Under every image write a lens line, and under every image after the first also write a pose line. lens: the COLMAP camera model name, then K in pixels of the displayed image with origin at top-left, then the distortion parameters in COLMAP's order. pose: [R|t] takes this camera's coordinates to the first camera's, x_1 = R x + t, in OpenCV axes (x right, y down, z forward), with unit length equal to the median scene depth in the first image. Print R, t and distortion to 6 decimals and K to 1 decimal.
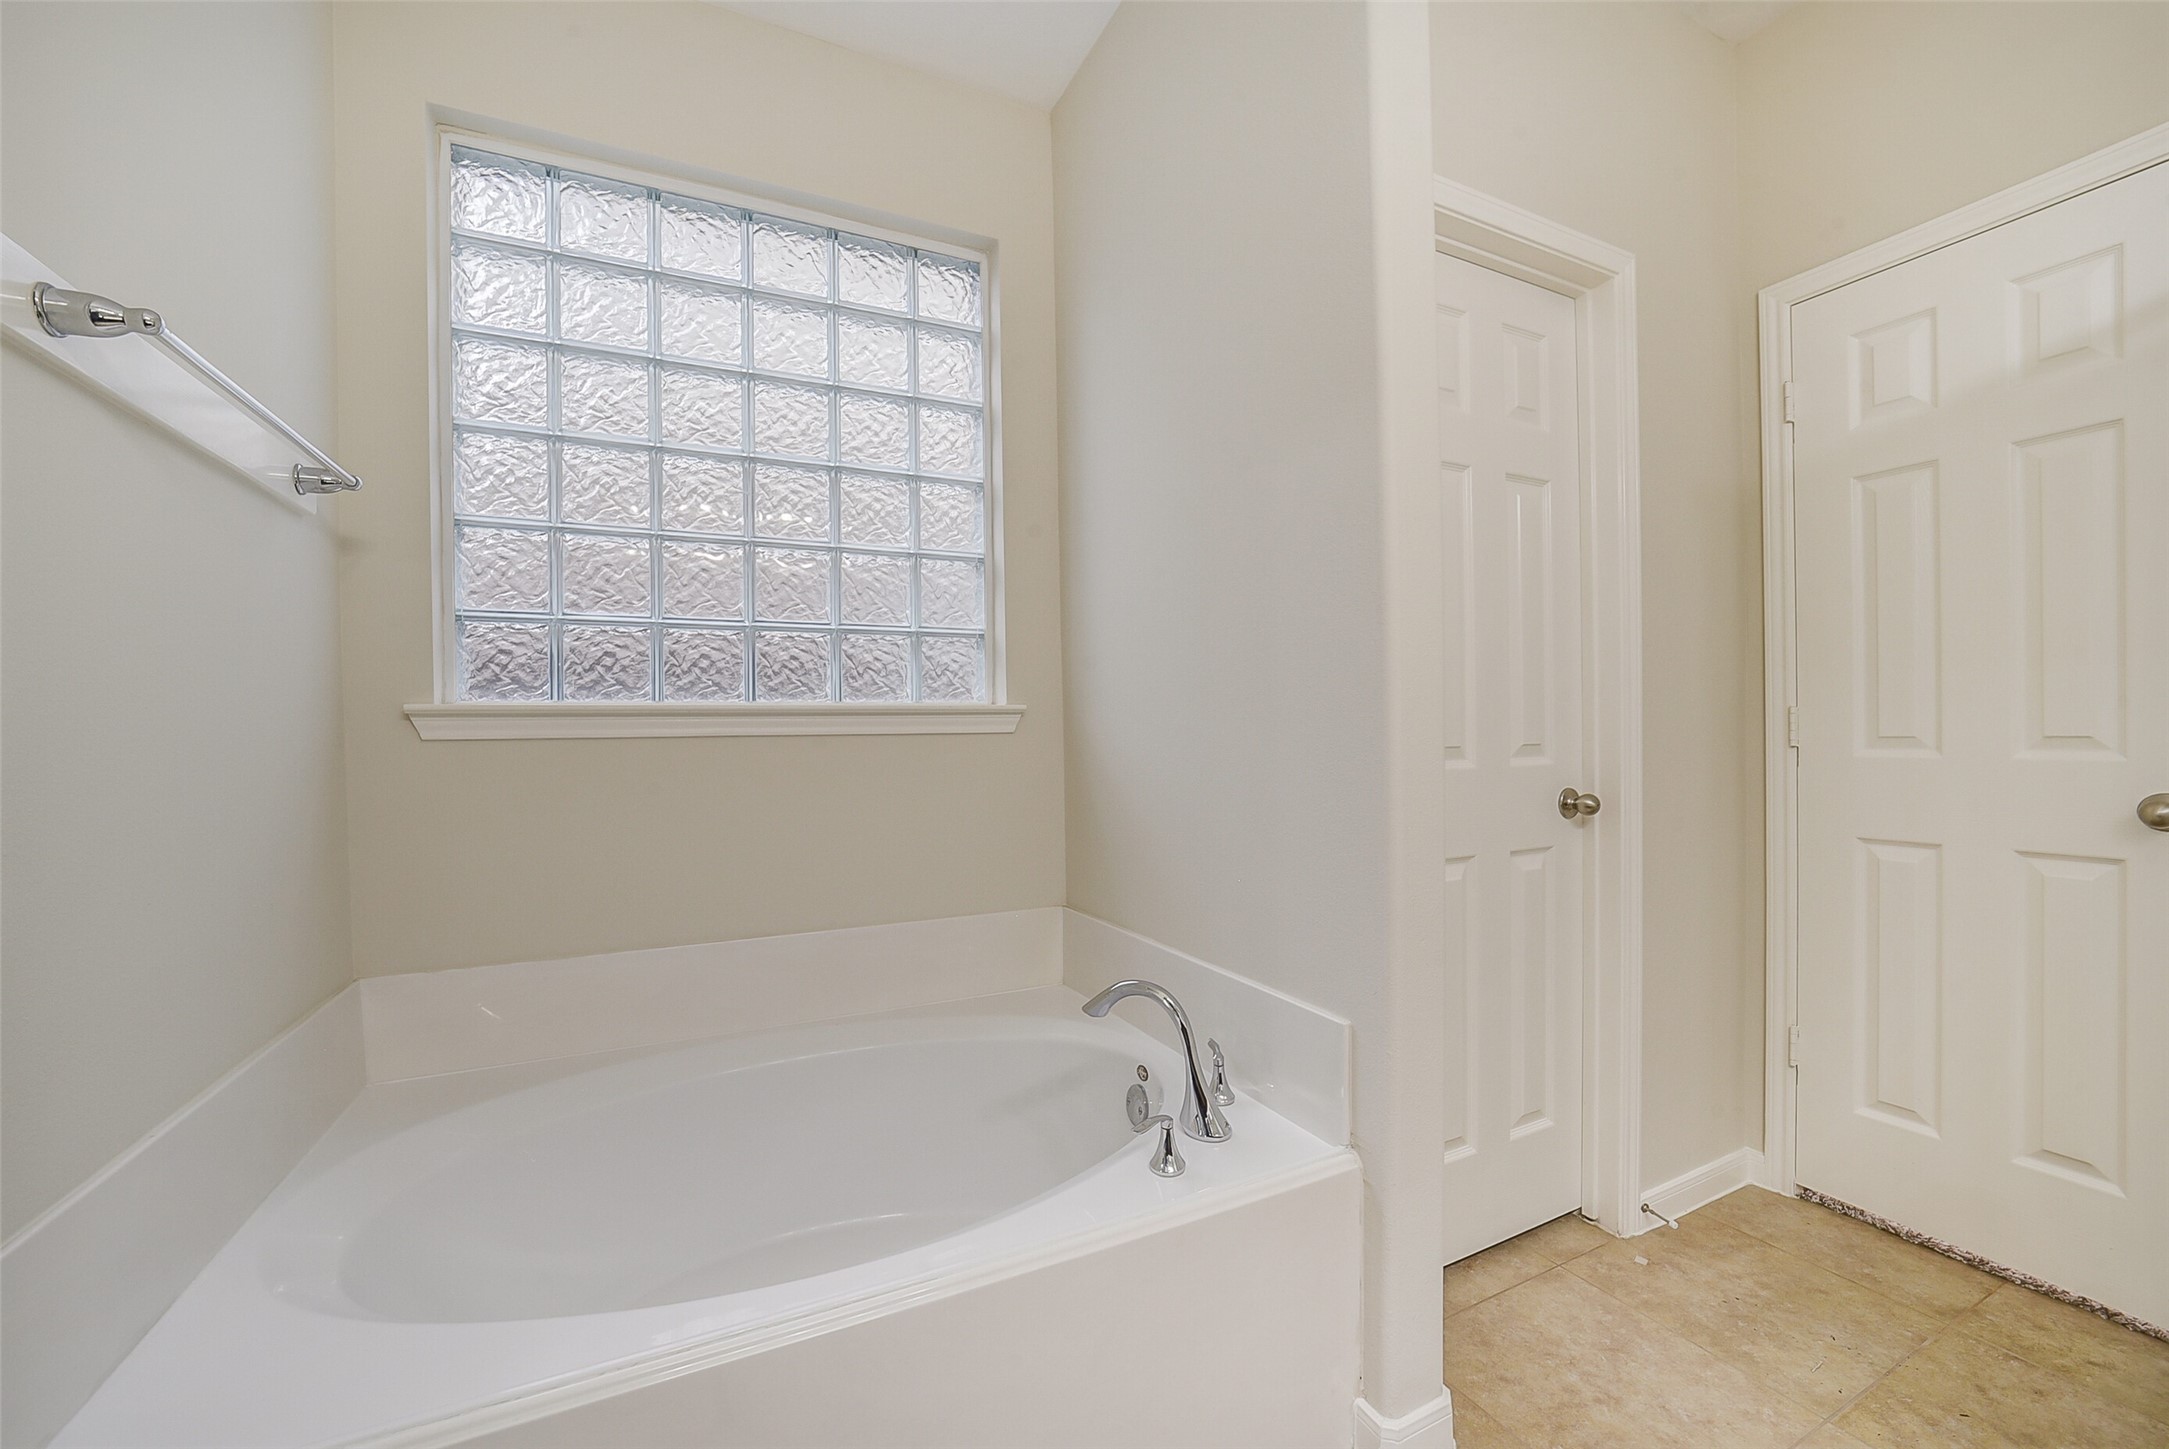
lens RADIAL K [[853.0, 0, 1083.9], [0, 853.0, 738.8], [0, 0, 1]] dist [-0.040292, 0.010906]
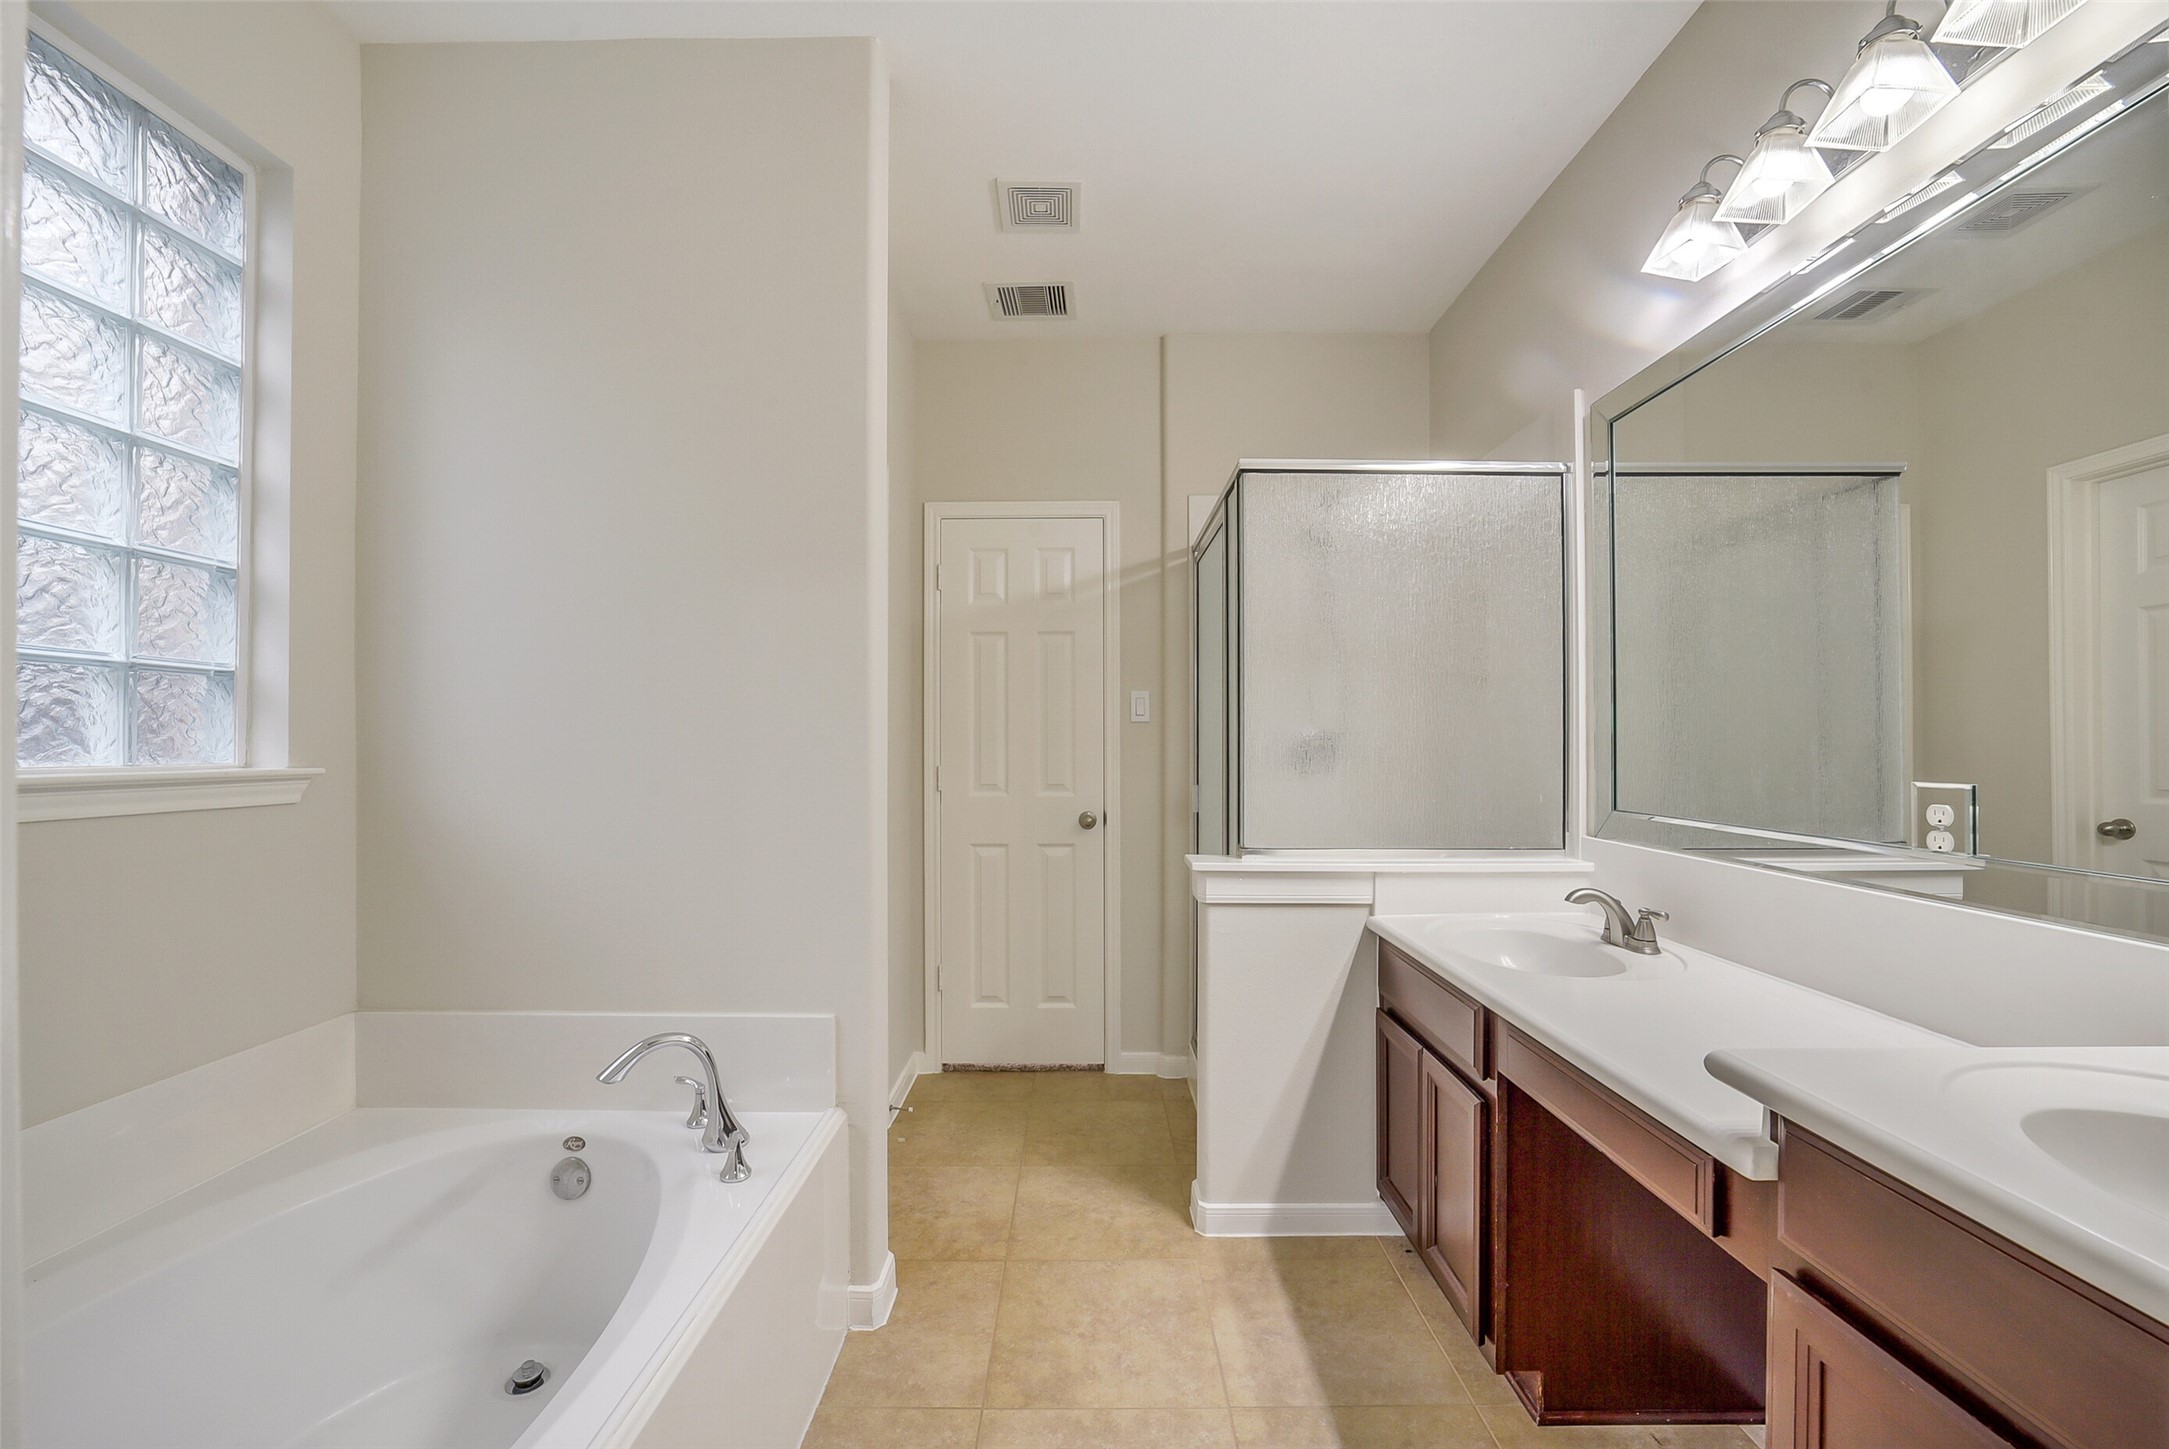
lens RADIAL K [[853.0, 0, 1083.9], [0, 853.0, 738.8], [0, 0, 1]] dist [-0.040292, 0.010906]
pose [[0.442657, 0.019219, 0.896485, -0.535100], [0.003547, 0.999725, -0.023183, -0.056033], [-0.896684, 0.013442, 0.442467, 0.019686]]
